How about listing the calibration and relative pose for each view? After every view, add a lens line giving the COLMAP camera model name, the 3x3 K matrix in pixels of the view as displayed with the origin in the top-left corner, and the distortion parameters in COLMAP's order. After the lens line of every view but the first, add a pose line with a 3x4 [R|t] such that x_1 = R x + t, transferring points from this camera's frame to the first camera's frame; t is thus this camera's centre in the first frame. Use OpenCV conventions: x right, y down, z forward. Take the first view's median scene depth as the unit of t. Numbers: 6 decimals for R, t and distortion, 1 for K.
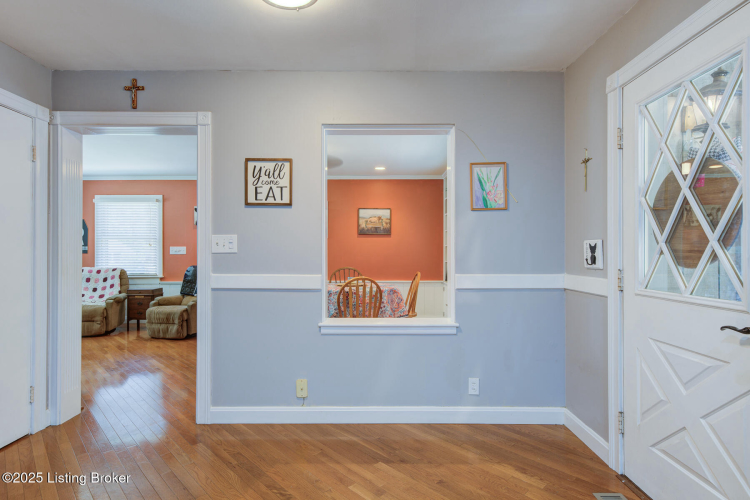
lens RADIAL K [[400.6, 0, 375.7], [0, 400.6, 250.2], [0, 0, 1]] dist [0.006708, 0.002302]
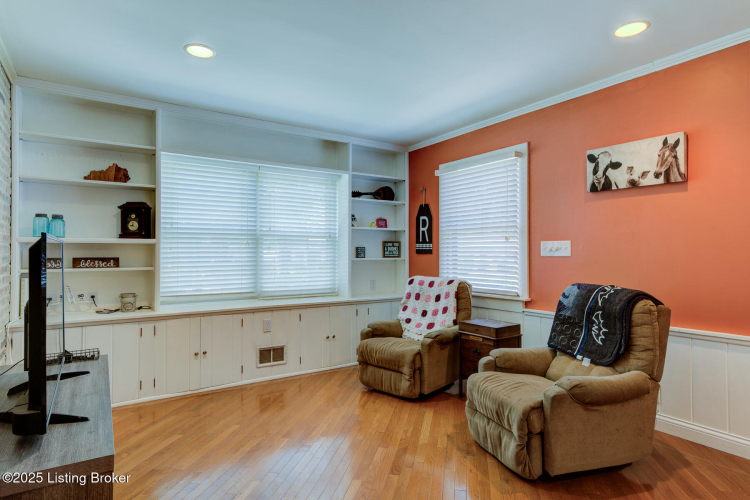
lens RADIAL K [[427.0, 0, 375.9], [0, 427.0, 249.3], [0, 0, 1]] dist [0.000751, 0.000916]
pose [[0.560265, -0.004096, -0.828303, -0.217001], [0.000843, 0.999990, -0.004374, 0.003471], [0.828313, 0.001752, 0.560263, 0.621340]]
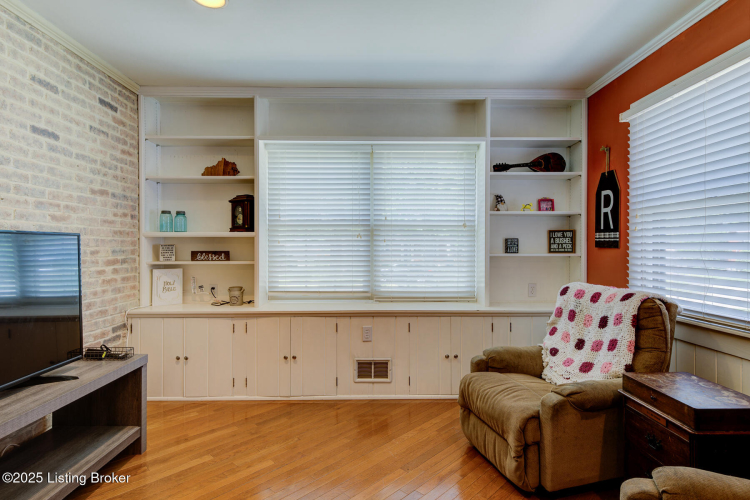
lens RADIAL K [[400.6, 0, 372.2], [0, 400.6, 249.4], [0, 0, 1]] dist [0.006708, 0.002302]
pose [[0.015123, 0.010925, -0.999826, -0.350655], [0.003306, 0.999934, 0.010976, 0.004295], [0.999880, -0.003471, 0.015086, 0.864420]]
